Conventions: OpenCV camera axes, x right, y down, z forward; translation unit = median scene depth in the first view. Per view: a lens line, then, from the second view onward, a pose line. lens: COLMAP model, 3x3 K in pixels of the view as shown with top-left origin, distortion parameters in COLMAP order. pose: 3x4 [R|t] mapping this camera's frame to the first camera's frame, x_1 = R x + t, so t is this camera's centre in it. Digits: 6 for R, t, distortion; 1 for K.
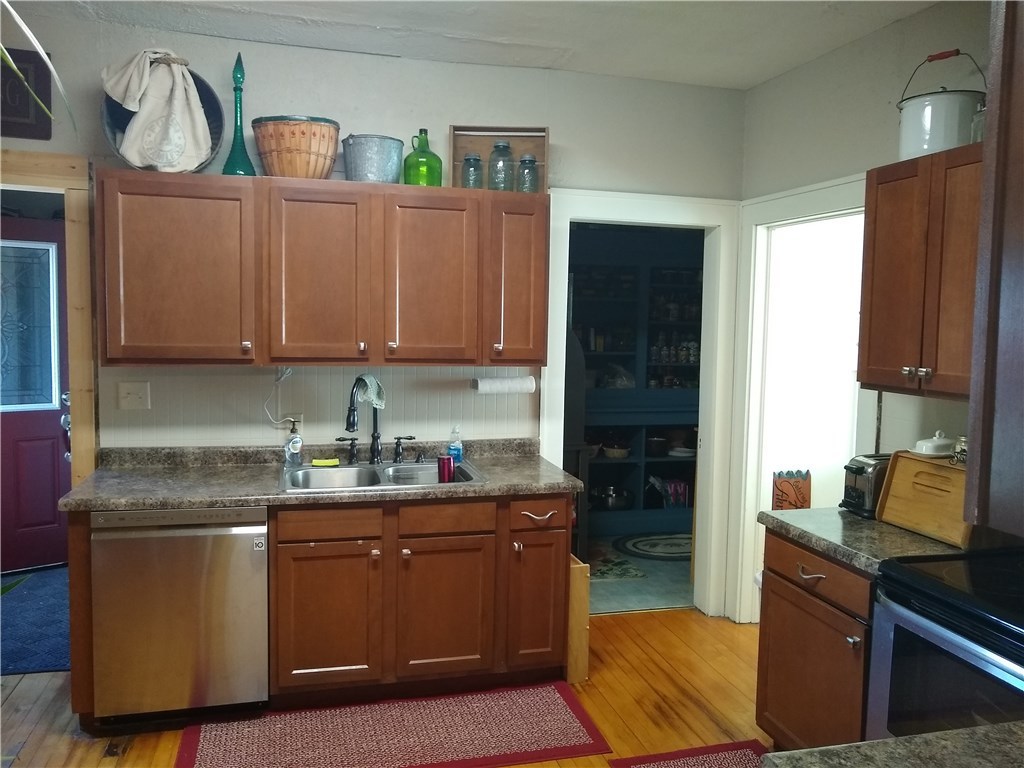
lens RADIAL K [[794.5, 0, 512.0], [0, 794.5, 384.0], [0, 0, 1]] dist [0.013002, 0.006616]
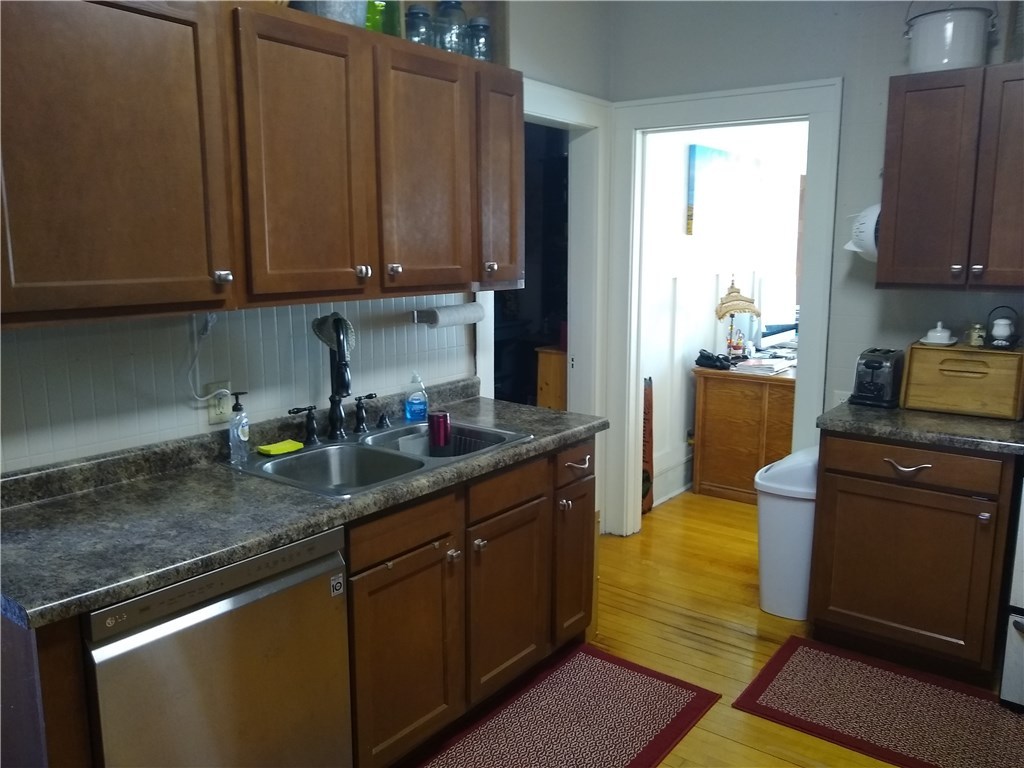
lens RADIAL K [[806.0, 0, 515.1], [0, 806.0, 378.8], [0, 0, 1]] dist [0.005718, -0.008810]
pose [[0.795300, -0.121706, 0.593873, -0.527347], [0.067541, 0.991330, 0.112710, -0.025625], [-0.602442, -0.049527, 0.796625, 0.373163]]
